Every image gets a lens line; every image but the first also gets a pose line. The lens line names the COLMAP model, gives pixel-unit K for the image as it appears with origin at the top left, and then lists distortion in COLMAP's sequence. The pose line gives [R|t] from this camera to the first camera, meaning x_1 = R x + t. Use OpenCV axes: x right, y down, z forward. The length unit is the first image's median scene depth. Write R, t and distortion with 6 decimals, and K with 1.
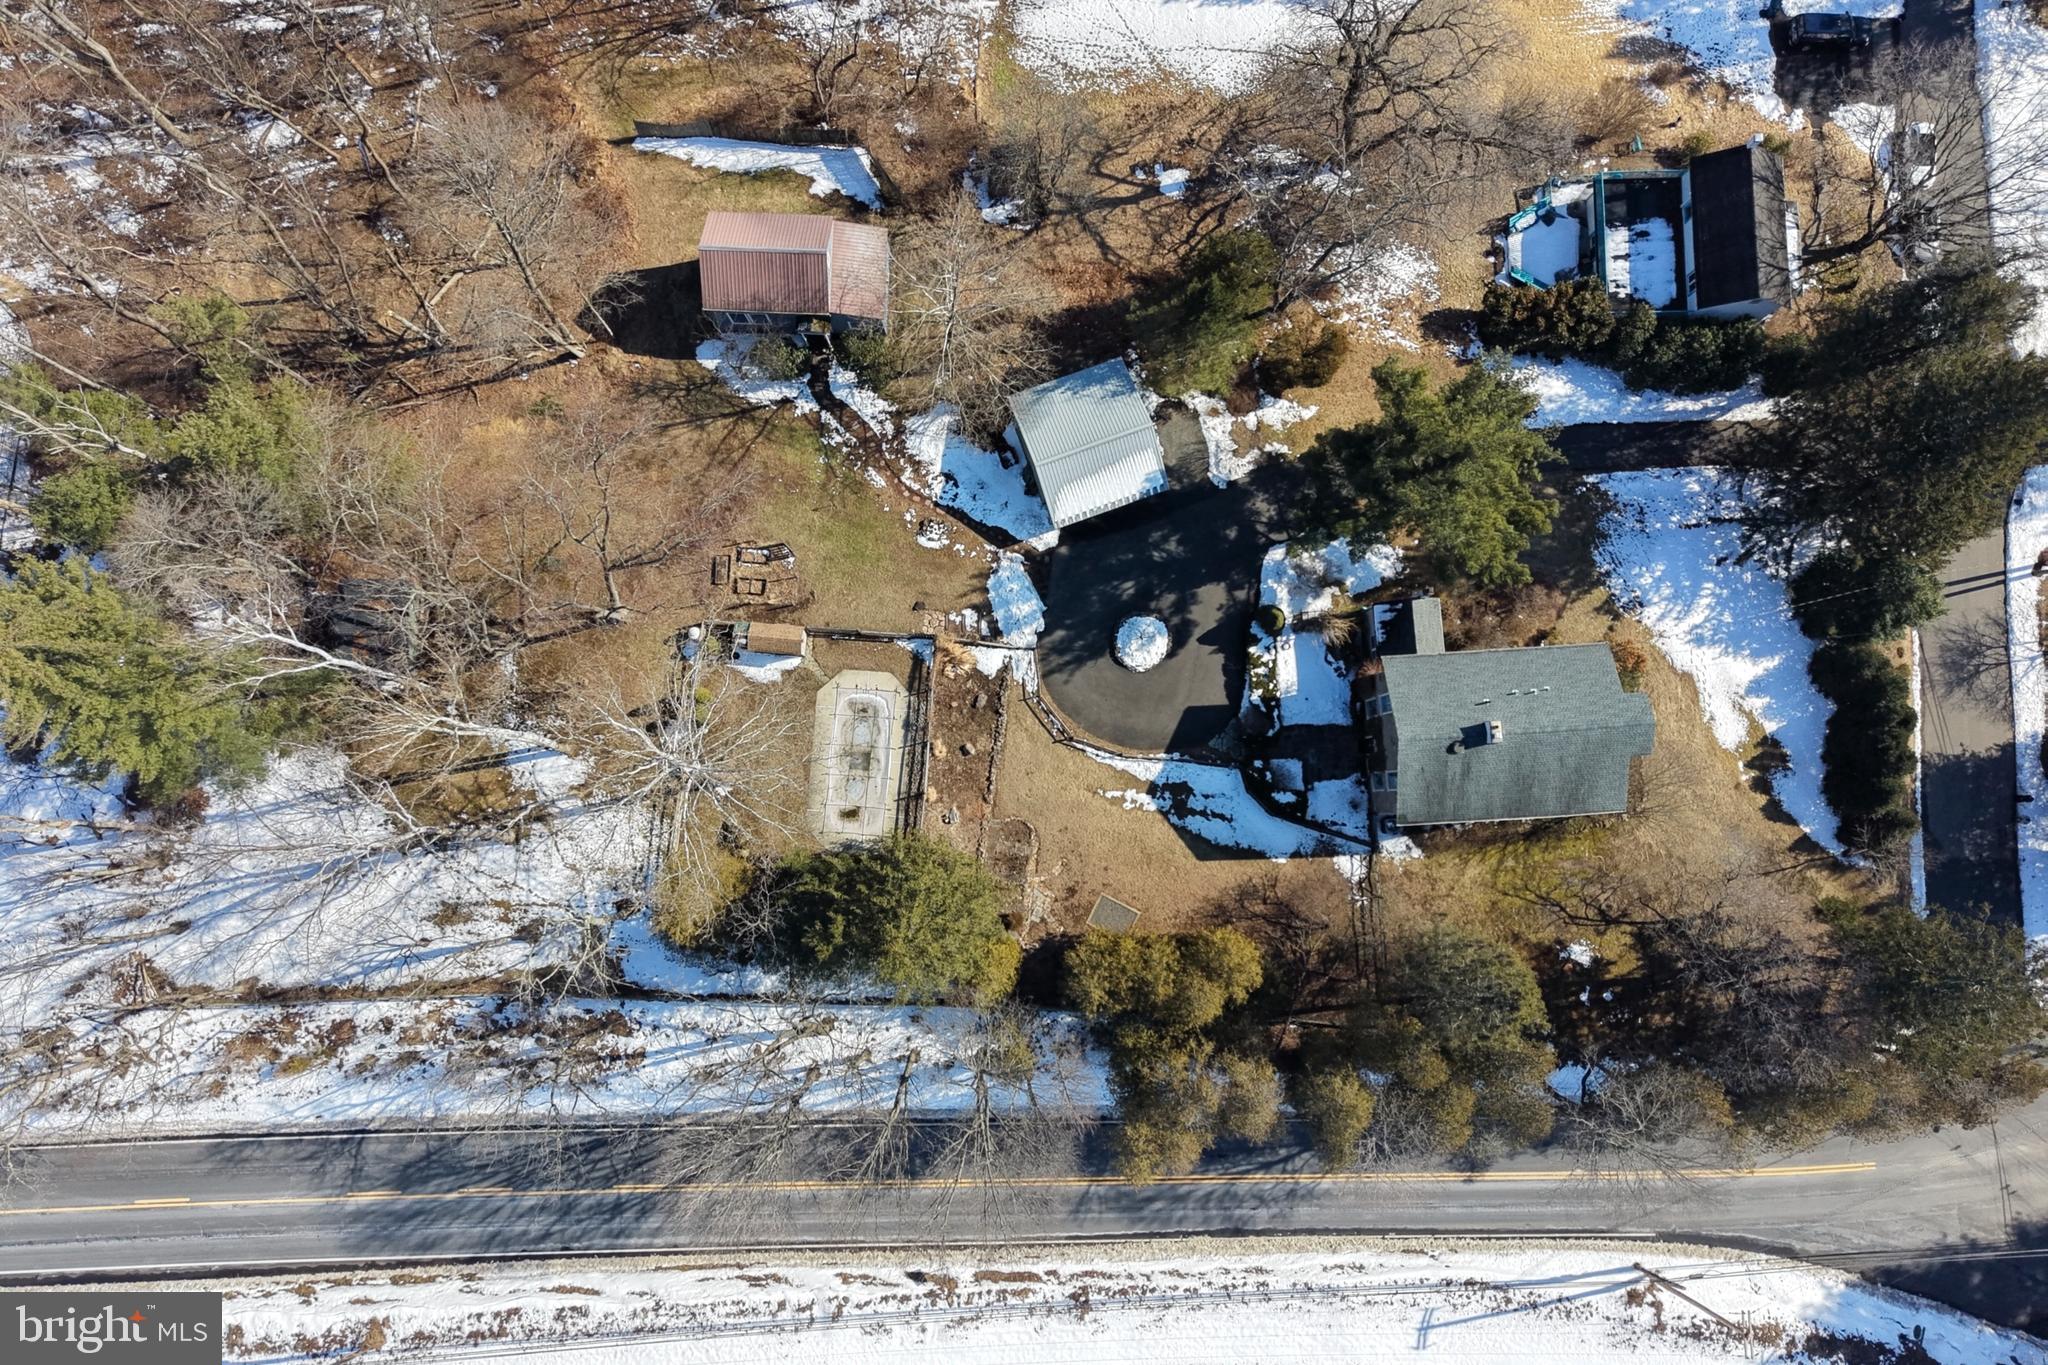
lens RADIAL K [[1375.9, 0, 1009.7], [0, 1375.9, 668.0], [0, 0, 1]] dist [0.030206, -0.030174]
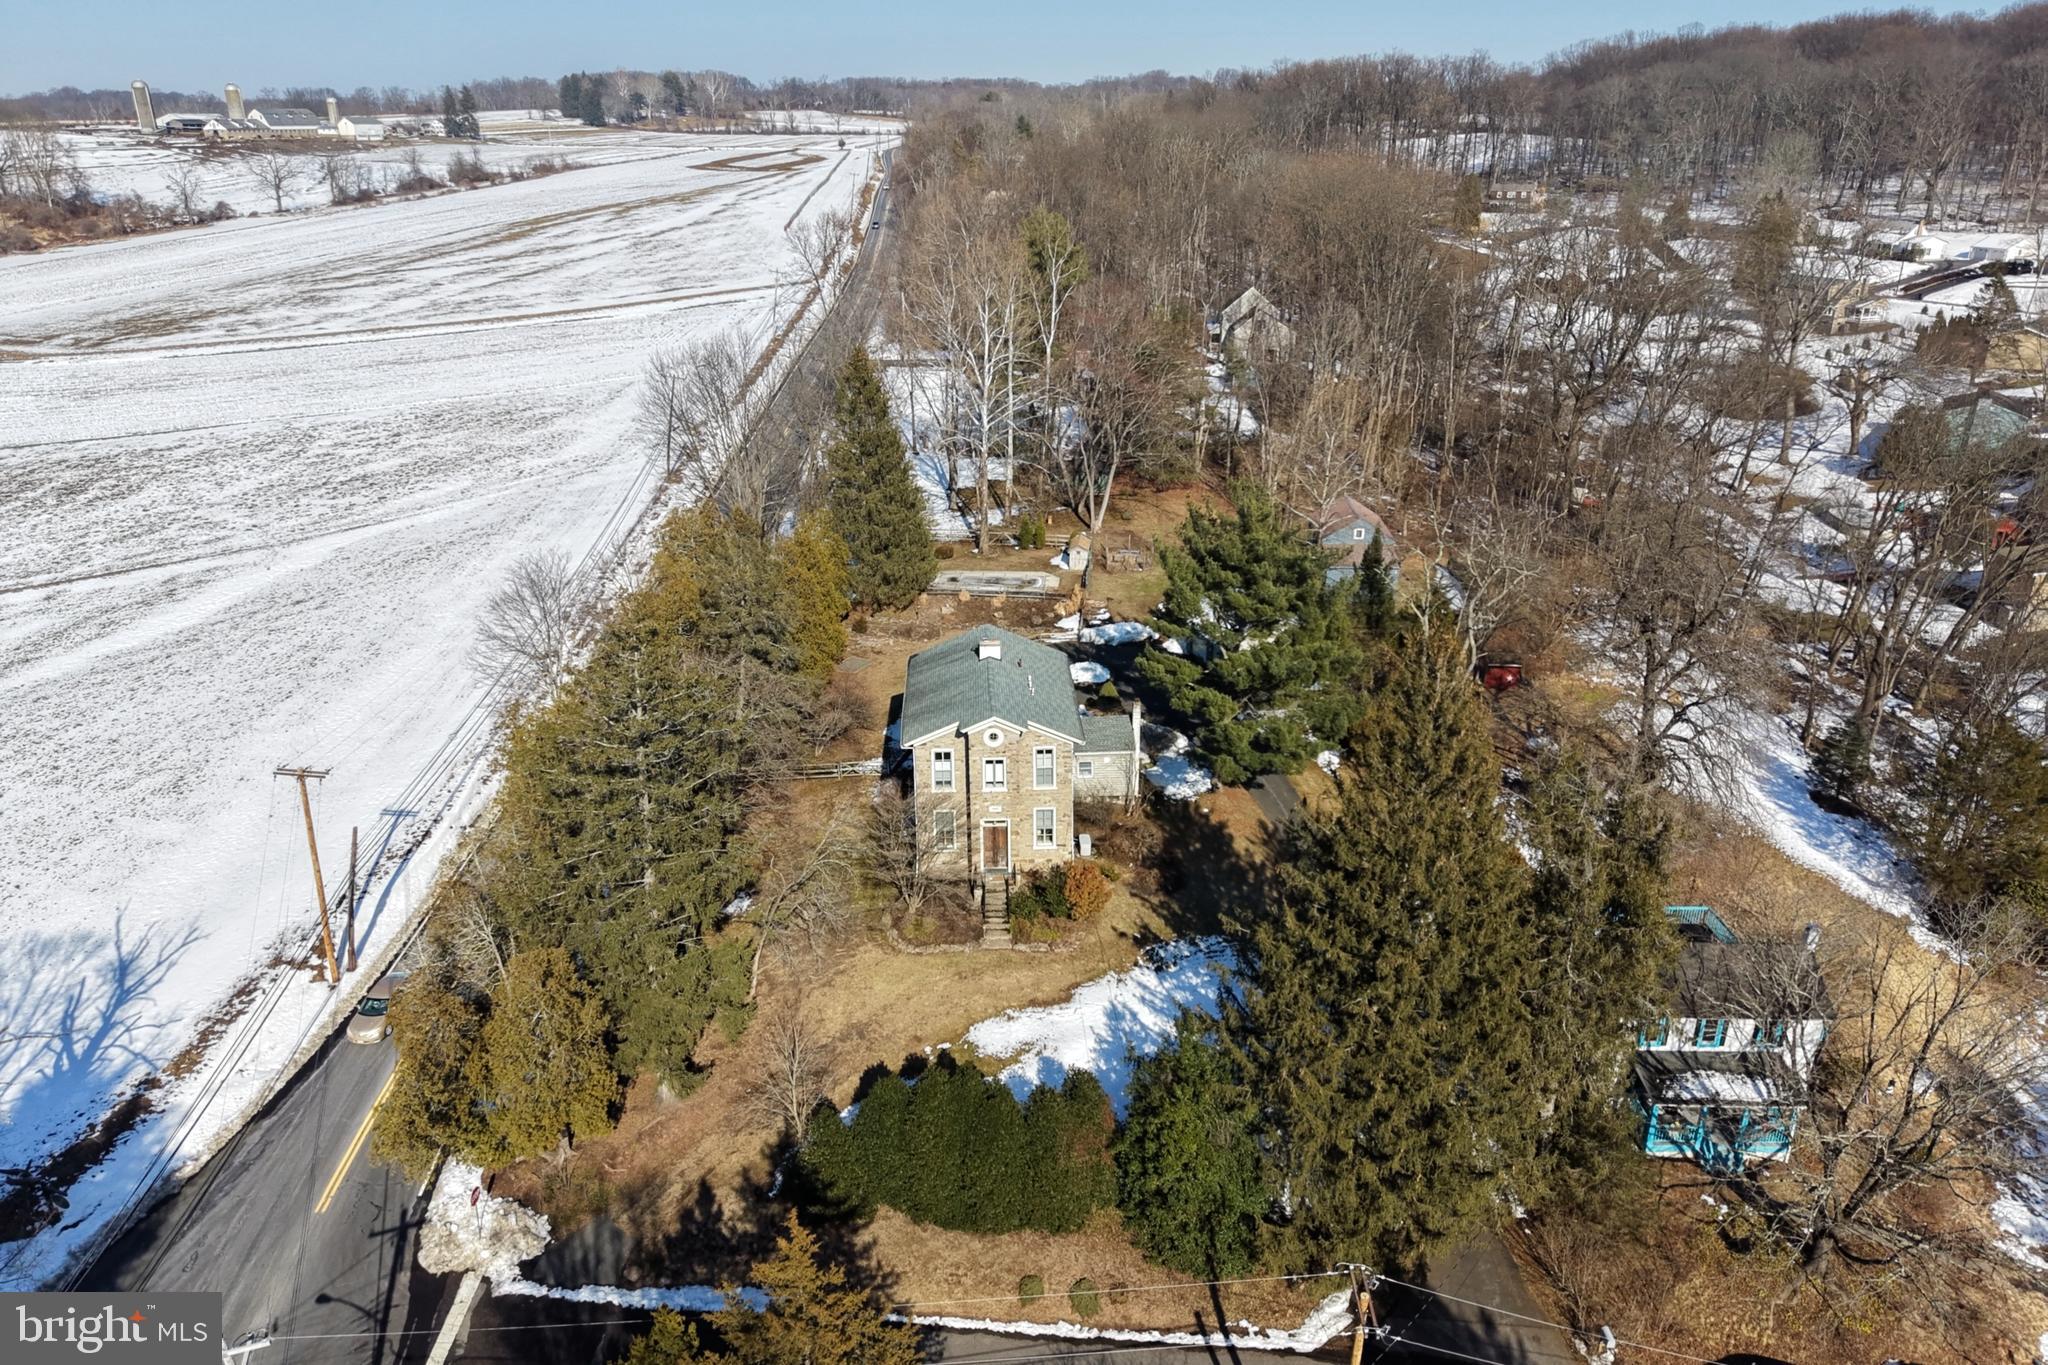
lens RADIAL K [[1375.9, 0, 1026.4], [0, 1375.9, 673.9], [0, 0, 1]] dist [0.030206, -0.030174]
pose [[-0.014468, 0.384092, -0.923181, 1.146209], [-0.995415, 0.081770, 0.049621, -0.024708], [0.094548, 0.919667, 0.381148, 0.562398]]
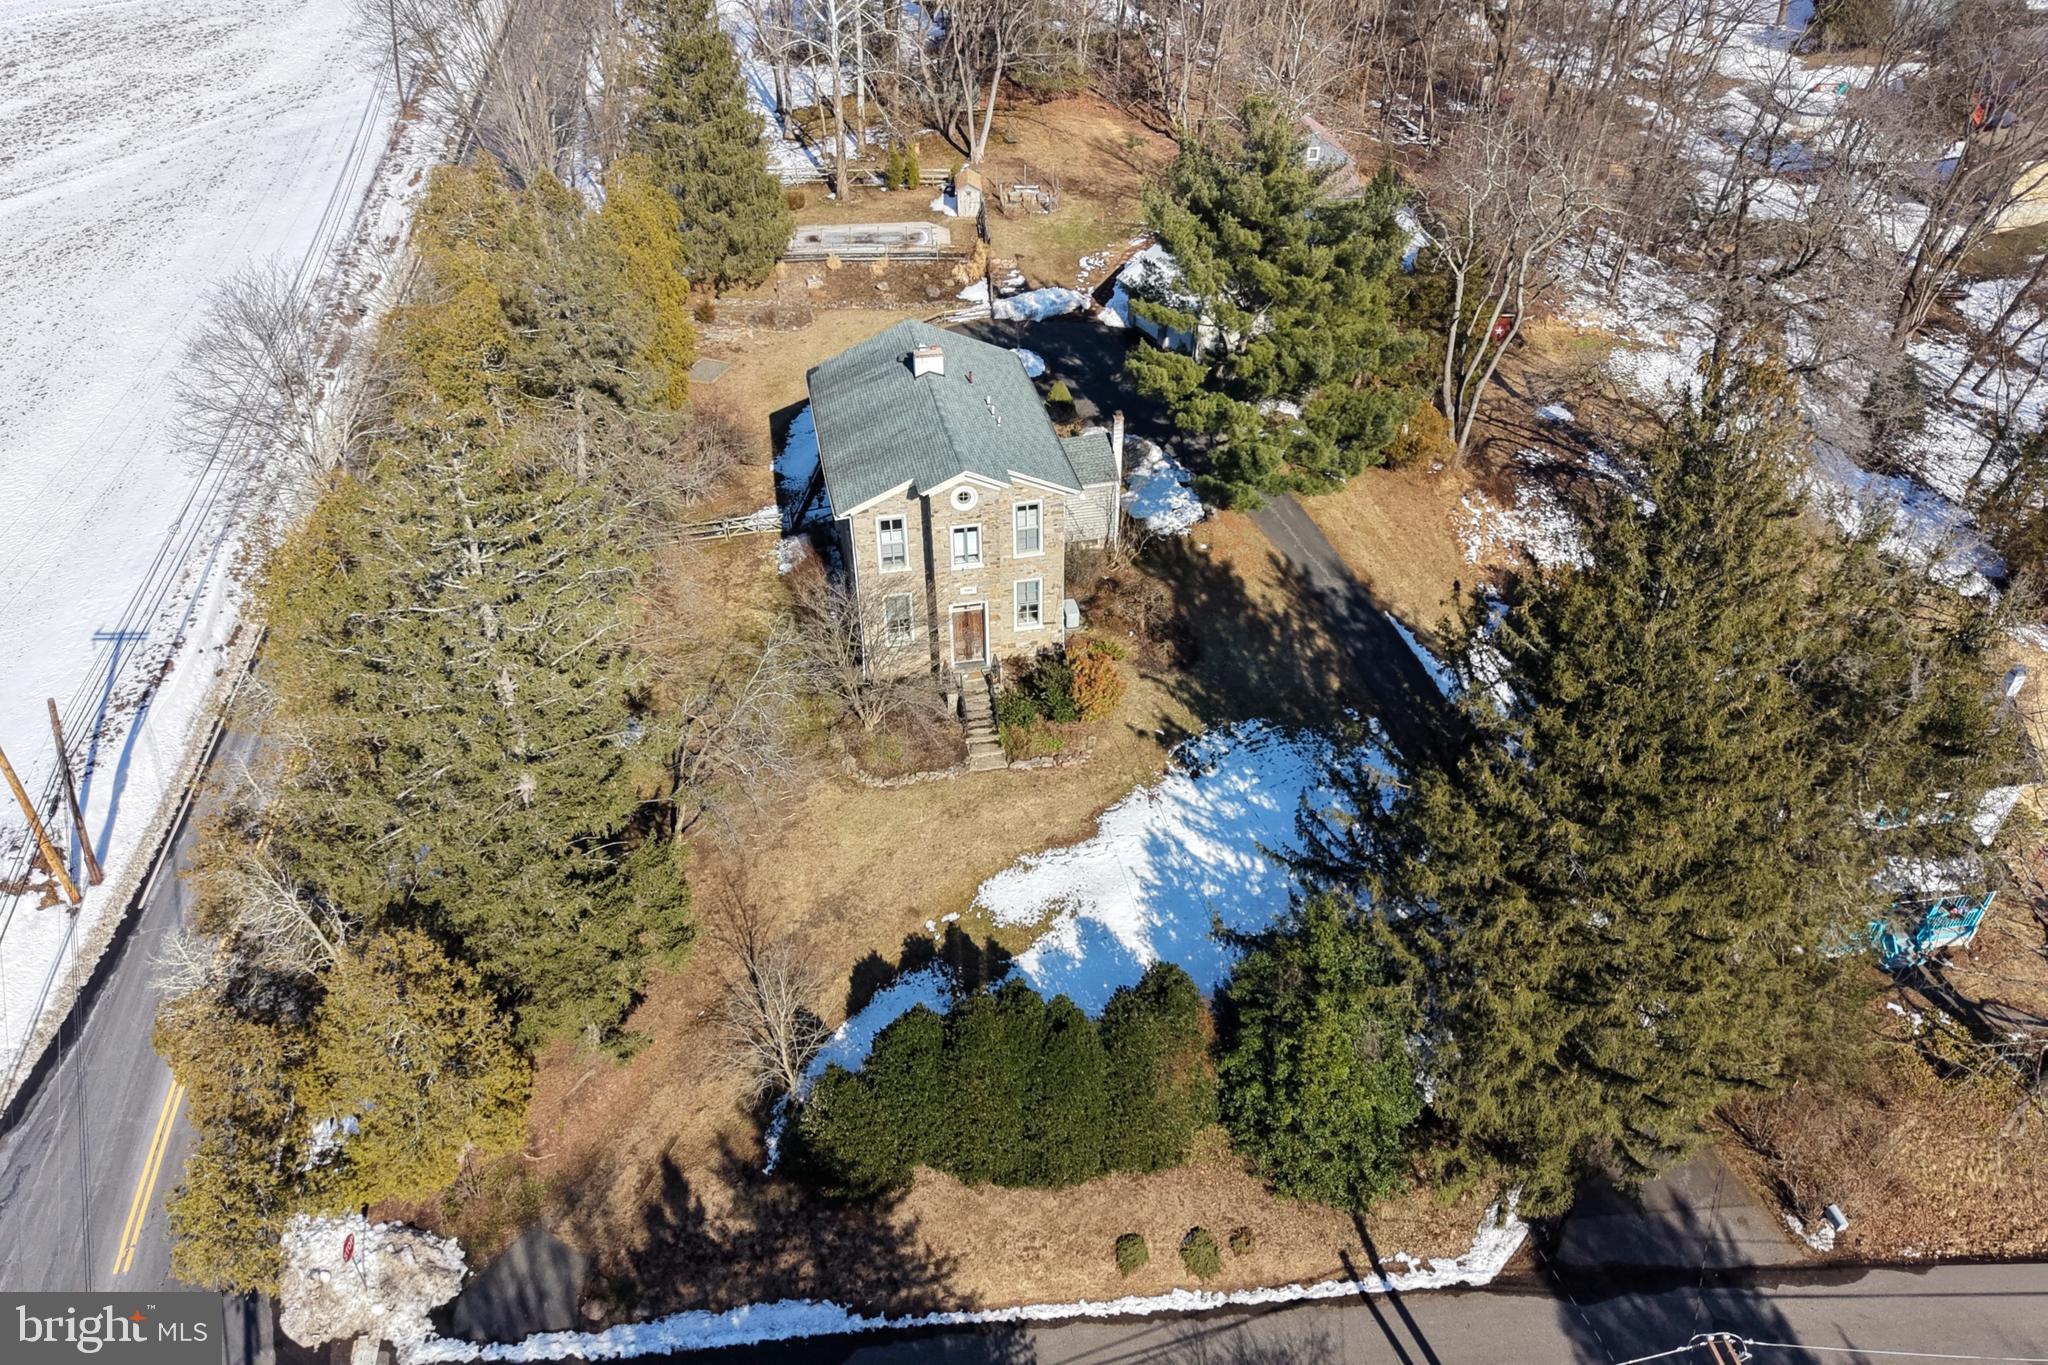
lens RADIAL K [[1358.7, 0, 1025.1], [0, 1358.7, 698.8], [0, 0, 1]] dist [0.046486, -0.046107]
pose [[0.142140, 0.620297, -0.771381, 0.920033], [-0.985629, 0.160558, -0.052508, 0.056760], [0.091281, 0.767758, 0.634204, 0.603021]]
